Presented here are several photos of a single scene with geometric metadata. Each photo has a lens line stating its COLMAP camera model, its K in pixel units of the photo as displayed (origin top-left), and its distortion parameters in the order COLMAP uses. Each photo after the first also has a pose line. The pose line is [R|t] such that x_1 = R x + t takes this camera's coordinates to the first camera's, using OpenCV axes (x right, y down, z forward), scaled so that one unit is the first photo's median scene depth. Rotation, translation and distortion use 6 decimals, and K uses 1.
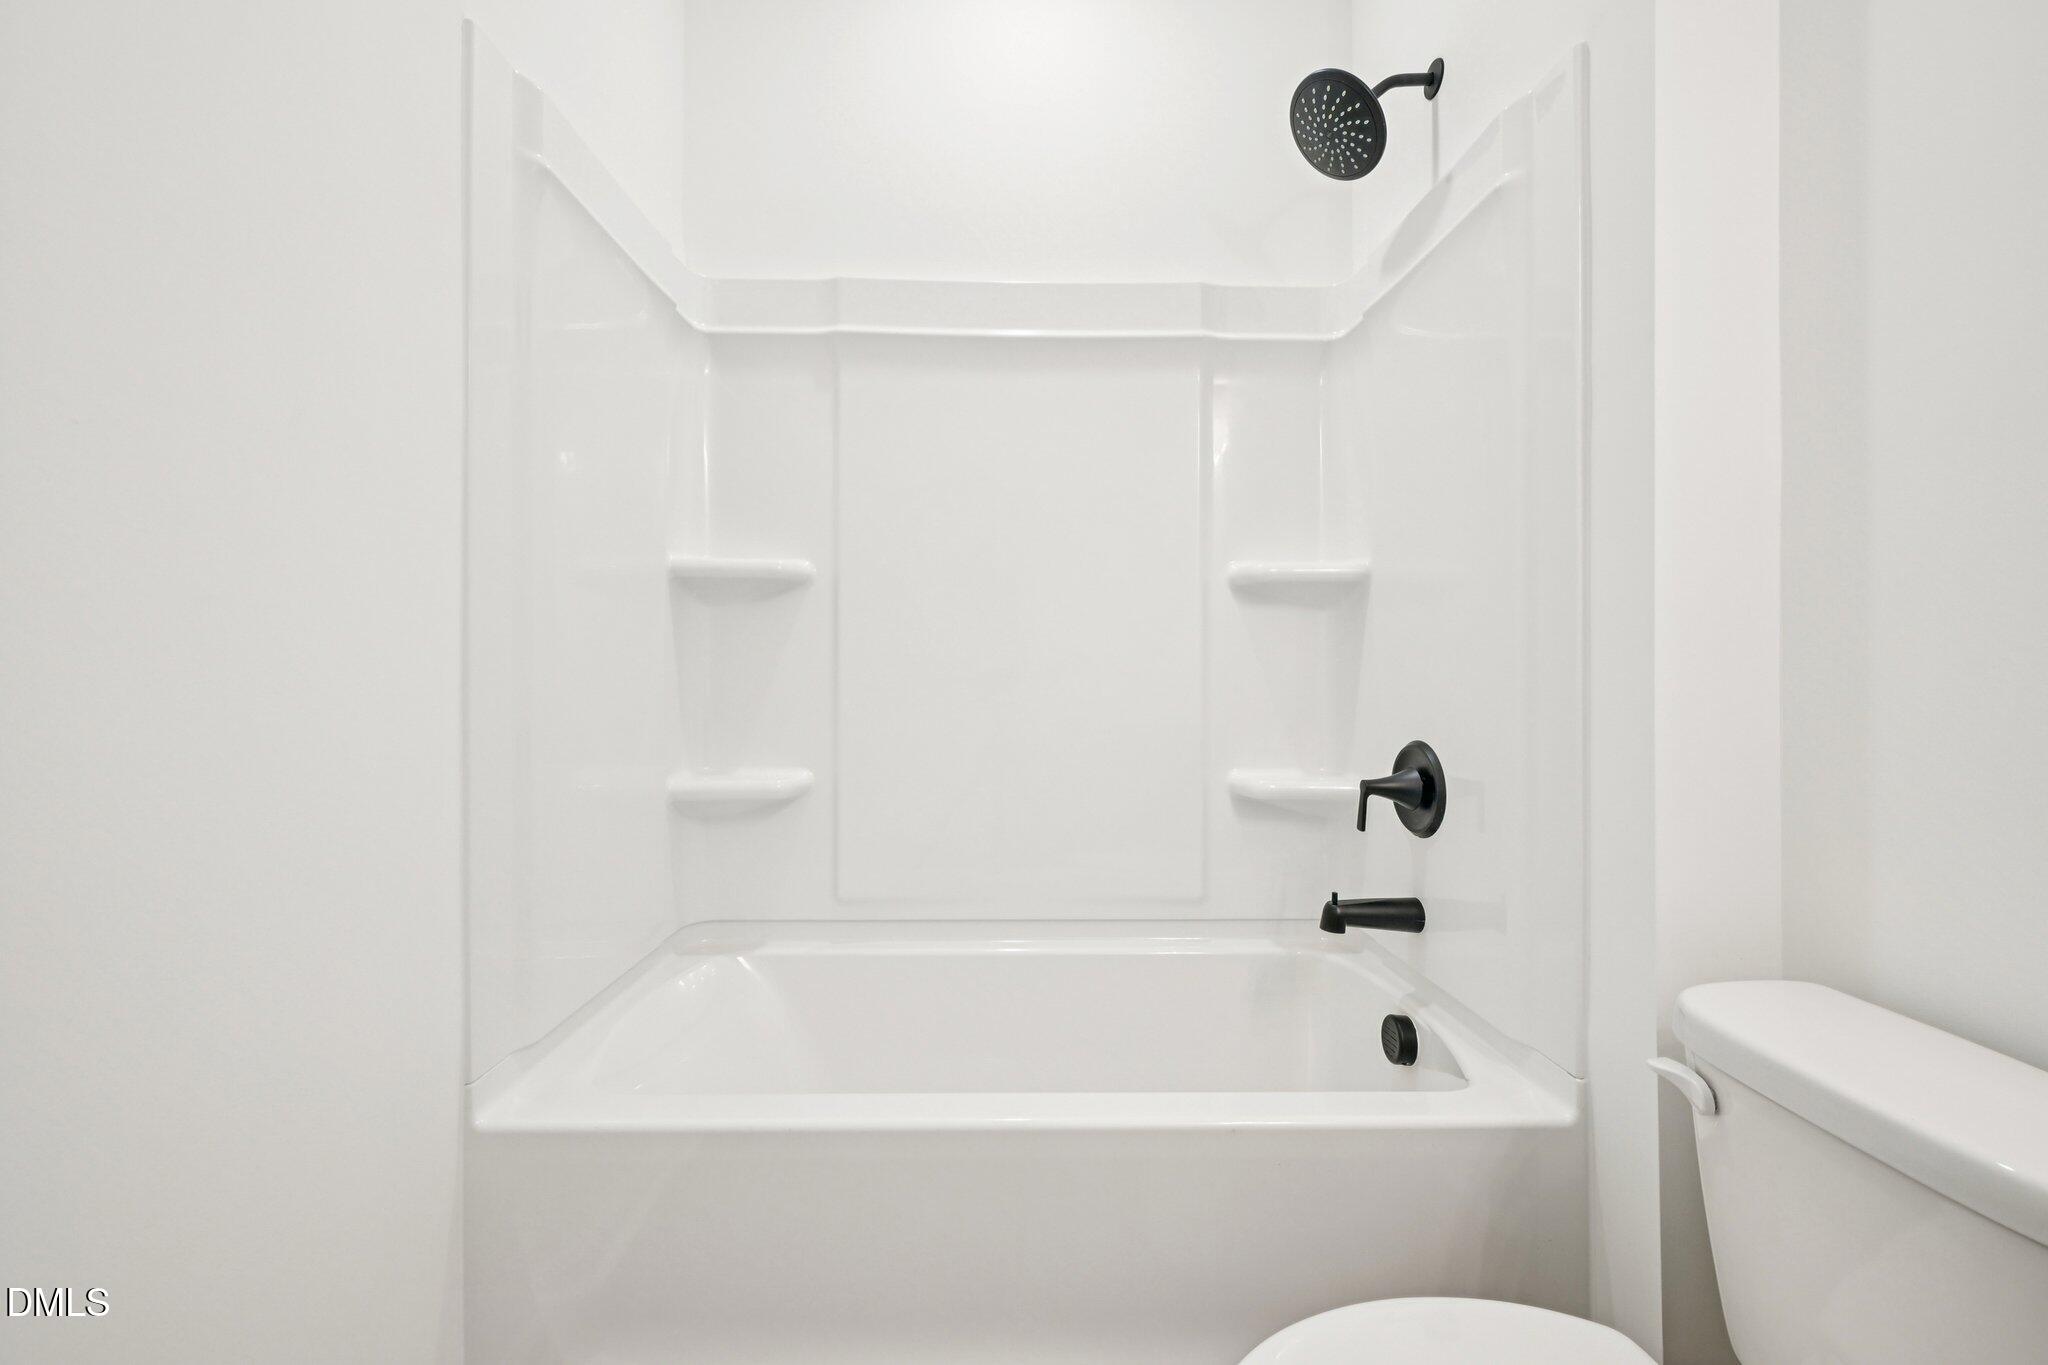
lens RADIAL K [[816.6, 0, 1028.8], [0, 816.6, 668.2], [0, 0, 1]] dist [0.002141, 0.000212]
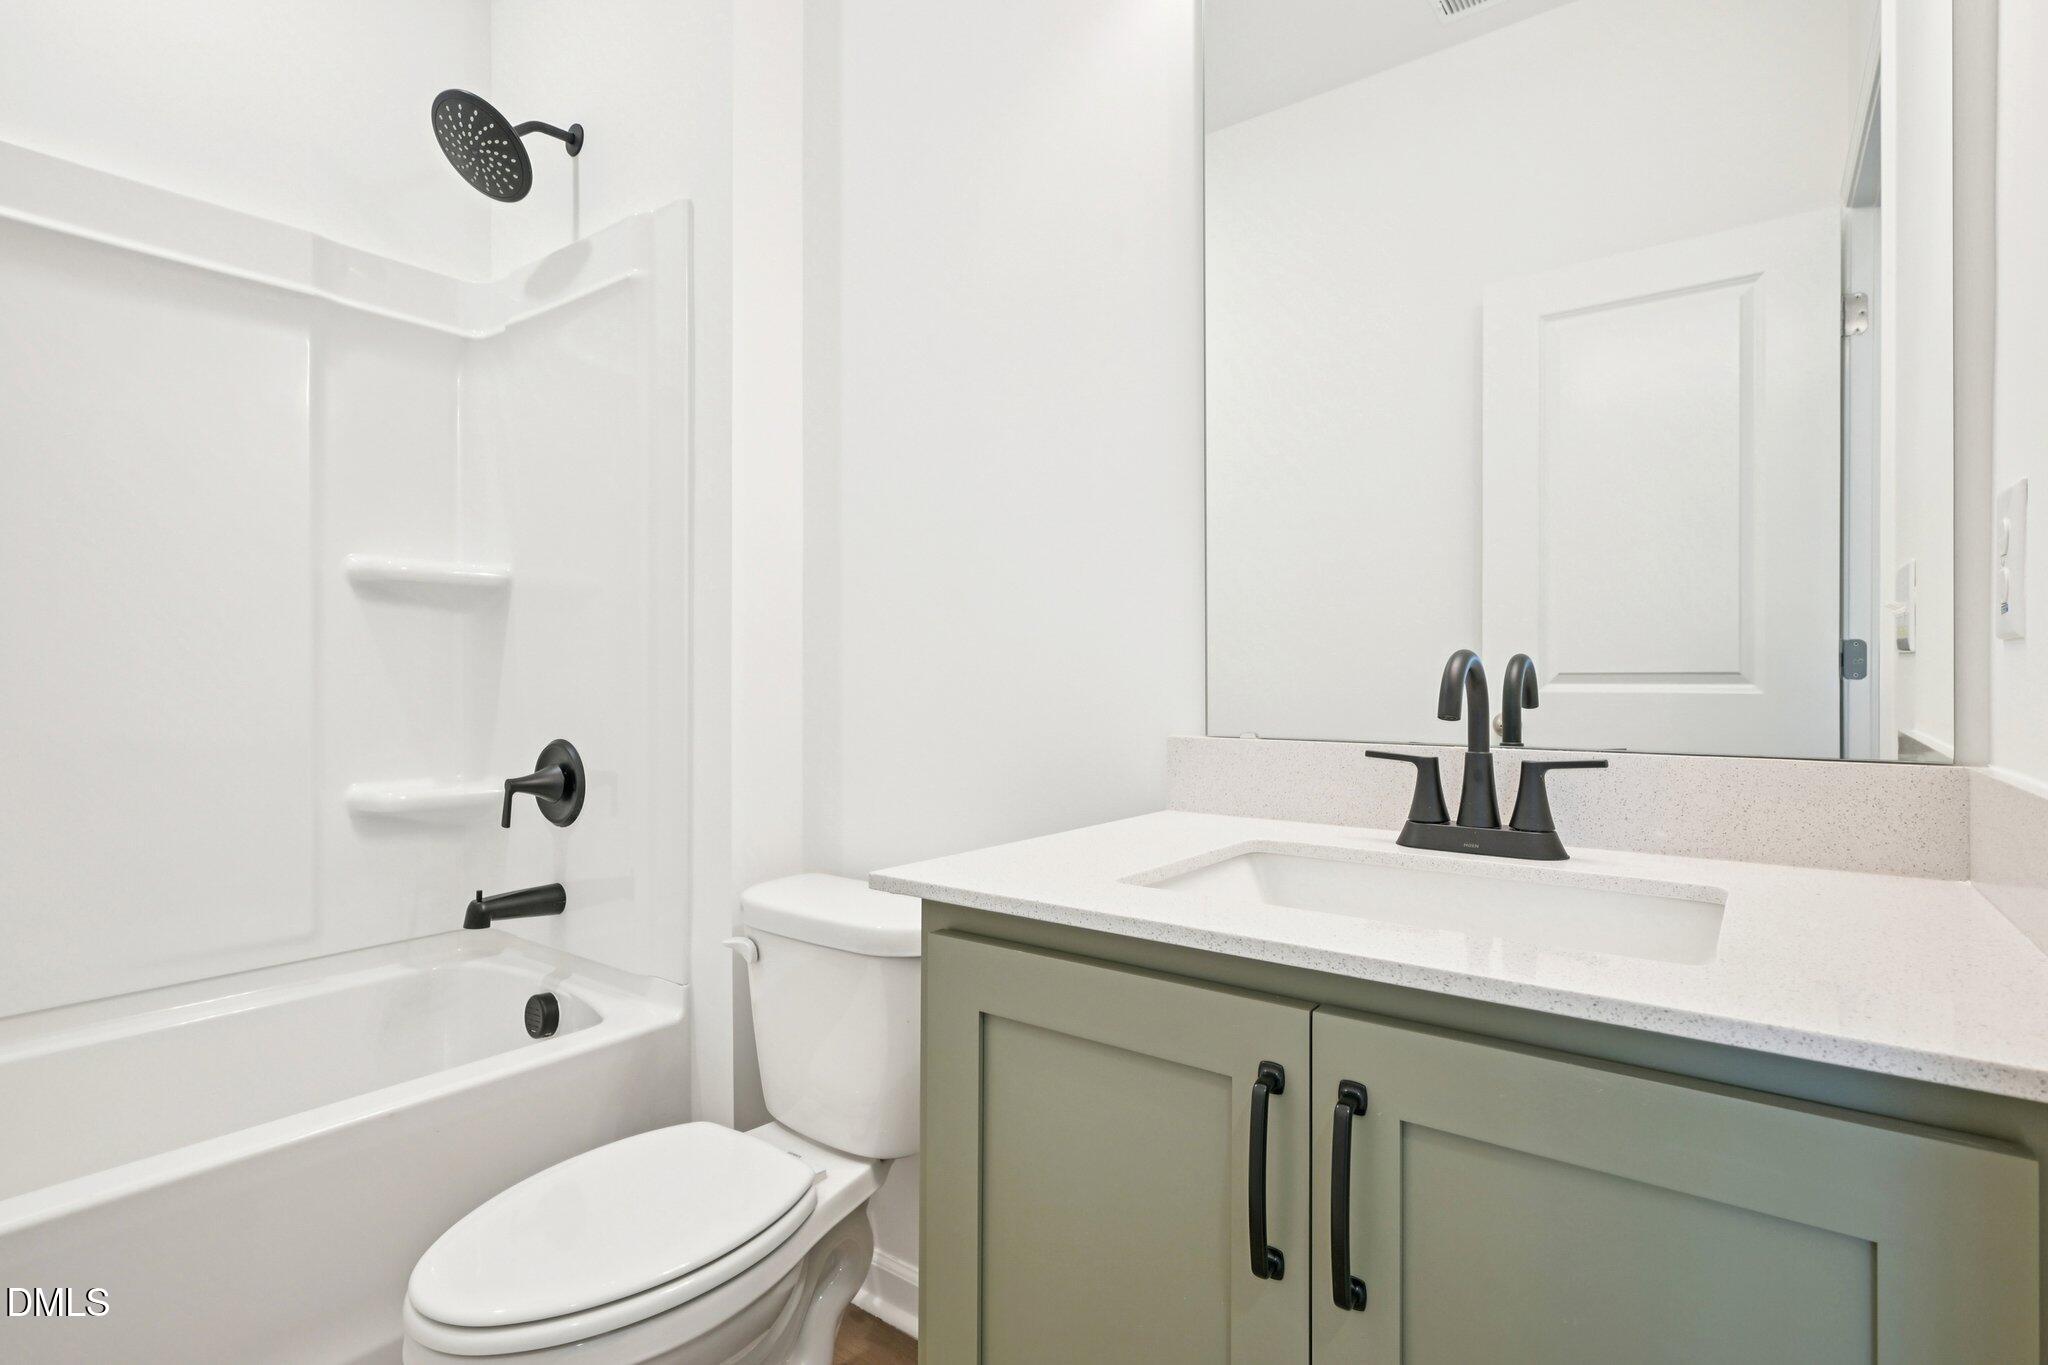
lens RADIAL K [[984.2, 0, 1030.4], [0, 984.2, 673.0], [0, 0, 1]] dist [0.002282, -0.000384]
pose [[0.613655, -0.001782, 0.789572, -0.178395], [-0.004642, 0.999972, 0.005864, -0.010269], [-0.789561, -0.007264, 0.613629, -0.307229]]
